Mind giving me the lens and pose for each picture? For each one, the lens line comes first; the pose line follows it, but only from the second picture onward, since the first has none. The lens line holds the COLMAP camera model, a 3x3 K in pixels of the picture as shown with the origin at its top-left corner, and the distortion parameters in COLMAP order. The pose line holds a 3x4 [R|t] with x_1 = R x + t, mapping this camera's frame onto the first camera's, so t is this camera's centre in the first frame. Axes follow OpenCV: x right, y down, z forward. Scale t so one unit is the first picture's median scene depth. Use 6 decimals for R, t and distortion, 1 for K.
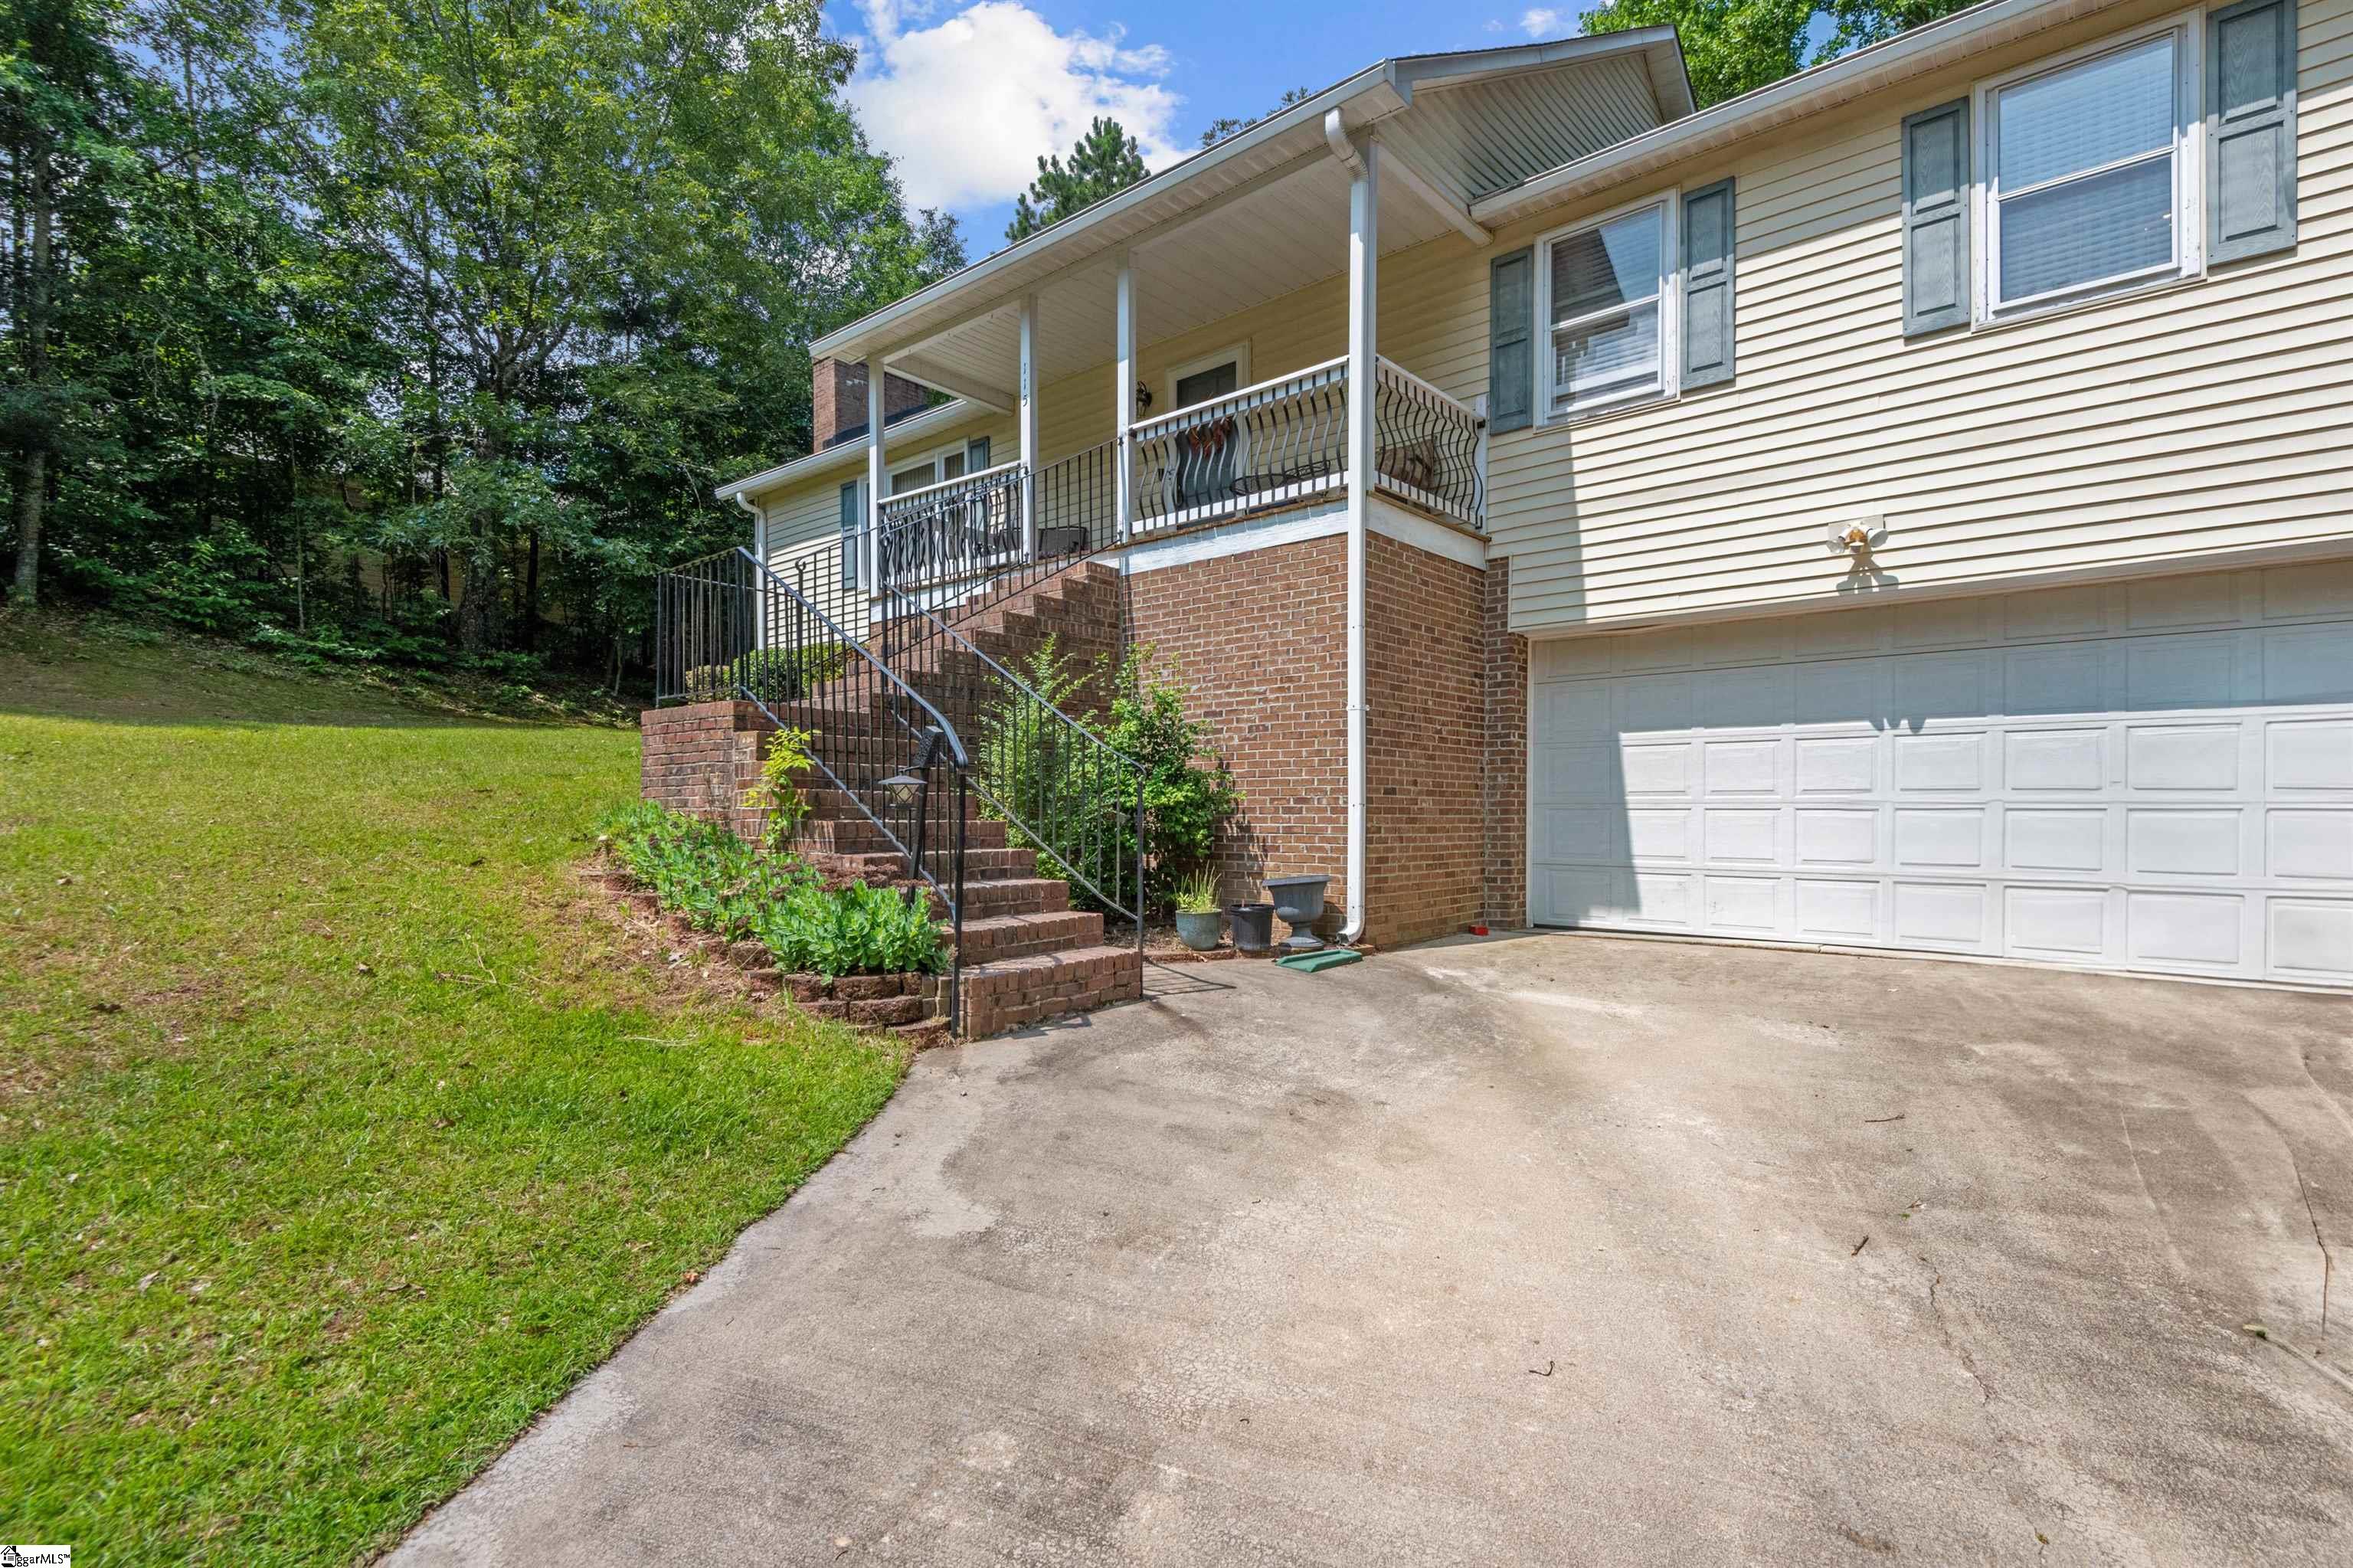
lens RADIAL K [[1090.4, 0, 1175.8], [0, 1090.4, 804.6], [0, 0, 1]] dist [0.025210, -0.018253]
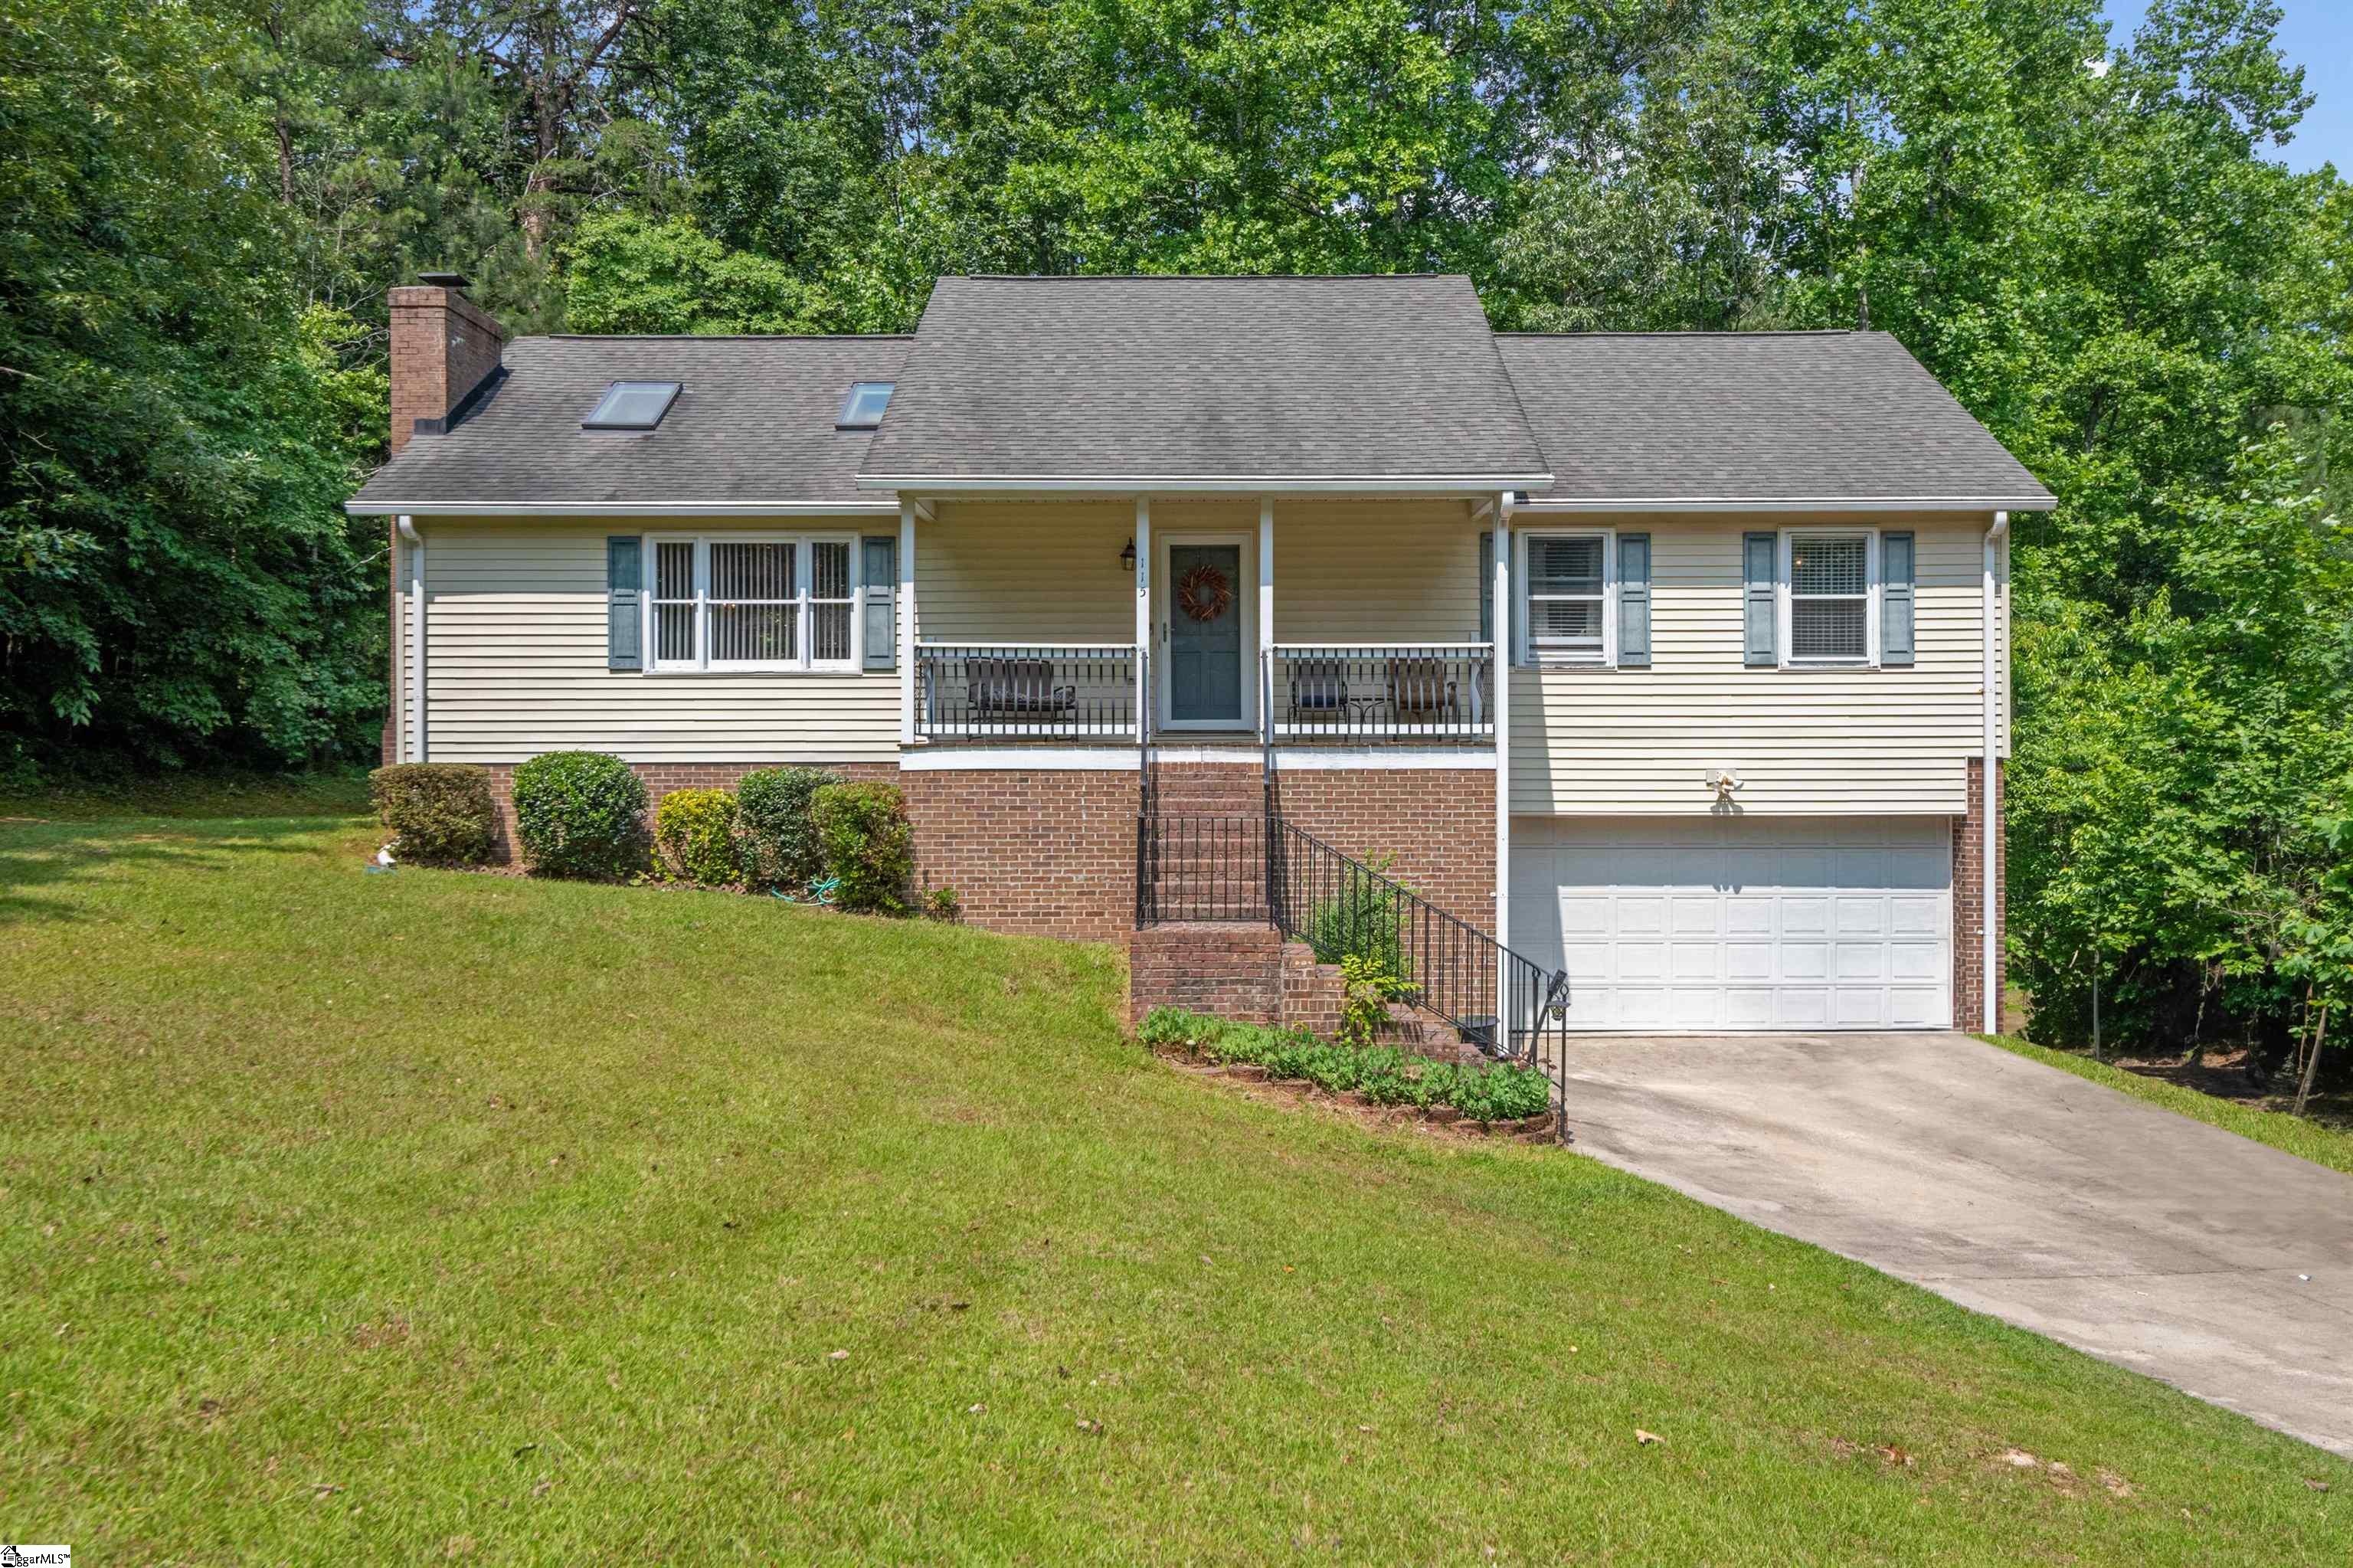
lens RADIAL K [[1838.0, 0, 1181.7], [0, 1838.0, 753.2], [0, 0, 1]] dist [0.028912, -0.000393]
pose [[0.770794, 0.000585, 0.637084, -1.615333], [0.000051, 1.000000, -0.000980, -0.260614], [-0.637085, 0.000787, 0.770794, -0.556177]]
